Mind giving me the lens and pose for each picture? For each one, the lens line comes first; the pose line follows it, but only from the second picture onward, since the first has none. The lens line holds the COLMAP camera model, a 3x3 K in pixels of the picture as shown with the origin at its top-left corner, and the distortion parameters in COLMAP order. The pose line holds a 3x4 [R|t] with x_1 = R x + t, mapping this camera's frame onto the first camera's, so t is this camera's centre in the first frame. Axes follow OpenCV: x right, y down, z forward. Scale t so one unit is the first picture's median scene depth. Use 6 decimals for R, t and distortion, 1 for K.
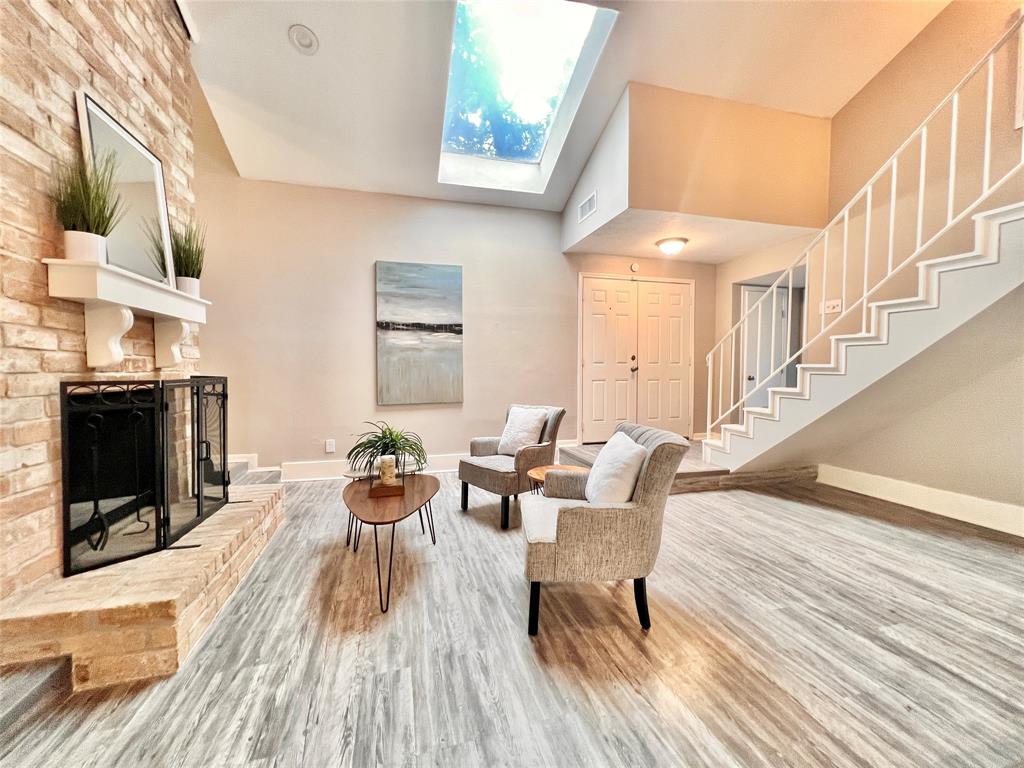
lens RADIAL K [[409.8, 0, 503.7], [0, 409.8, 378.6], [0, 0, 1]] dist [-0.001343, 0.000137]
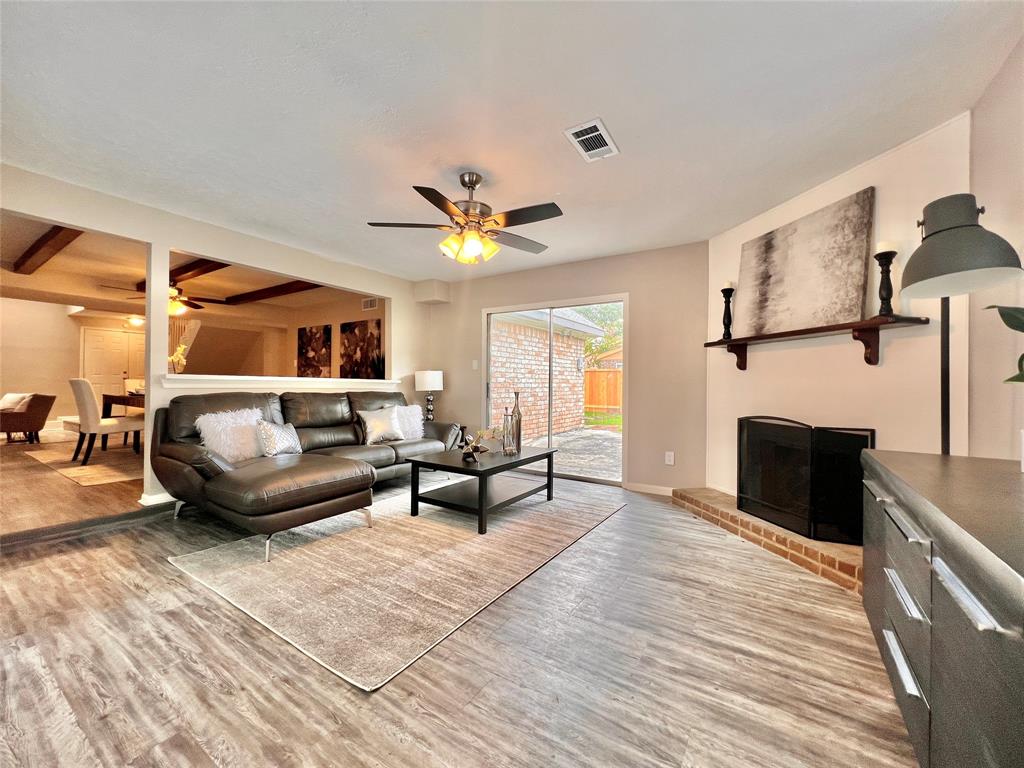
lens RADIAL K [[409.8, 0, 510.7], [0, 409.8, 395.2], [0, 0, 1]] dist [-0.001343, 0.000137]
pose [[0.745092, -0.016731, 0.666752, 0.445494], [0.011208, 0.999858, 0.012564, 0.061045], [-0.666868, -0.001888, 0.745174, -1.945275]]
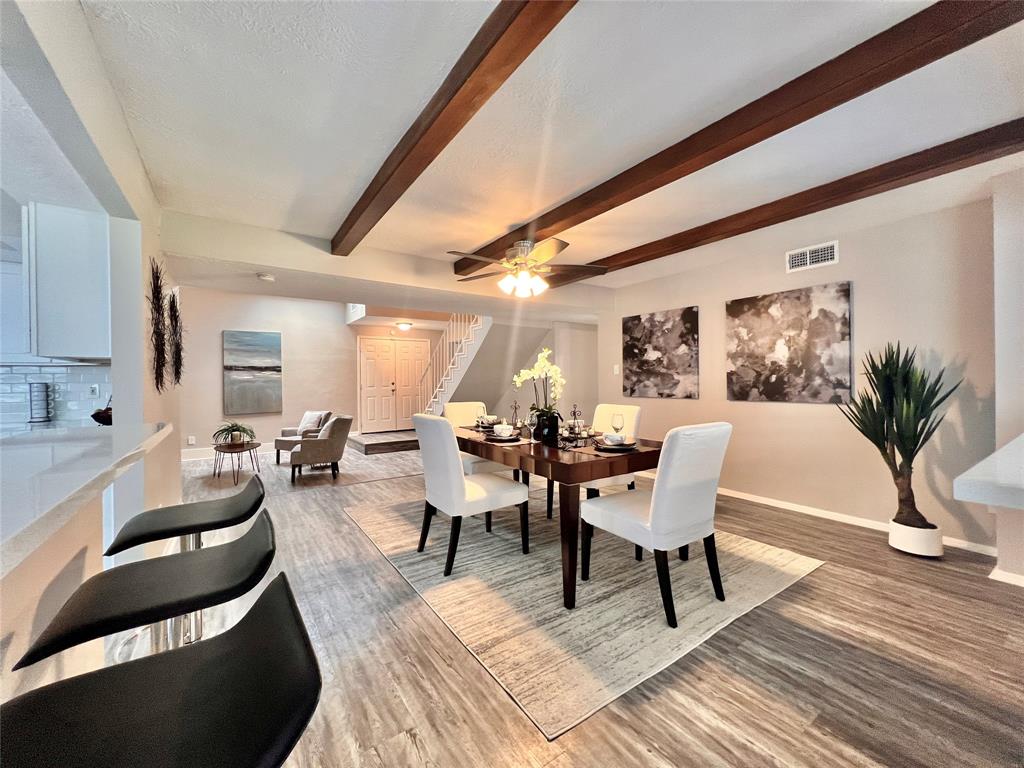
lens RADIAL K [[409.8, 0, 510.0], [0, 409.8, 373.1], [0, 0, 1]] dist [-0.001343, 0.000137]
pose [[0.938282, -0.002418, 0.345862, 0.214033], [0.018675, 0.998871, -0.043678, -0.011149], [-0.345366, 0.047442, 0.937268, -0.989823]]
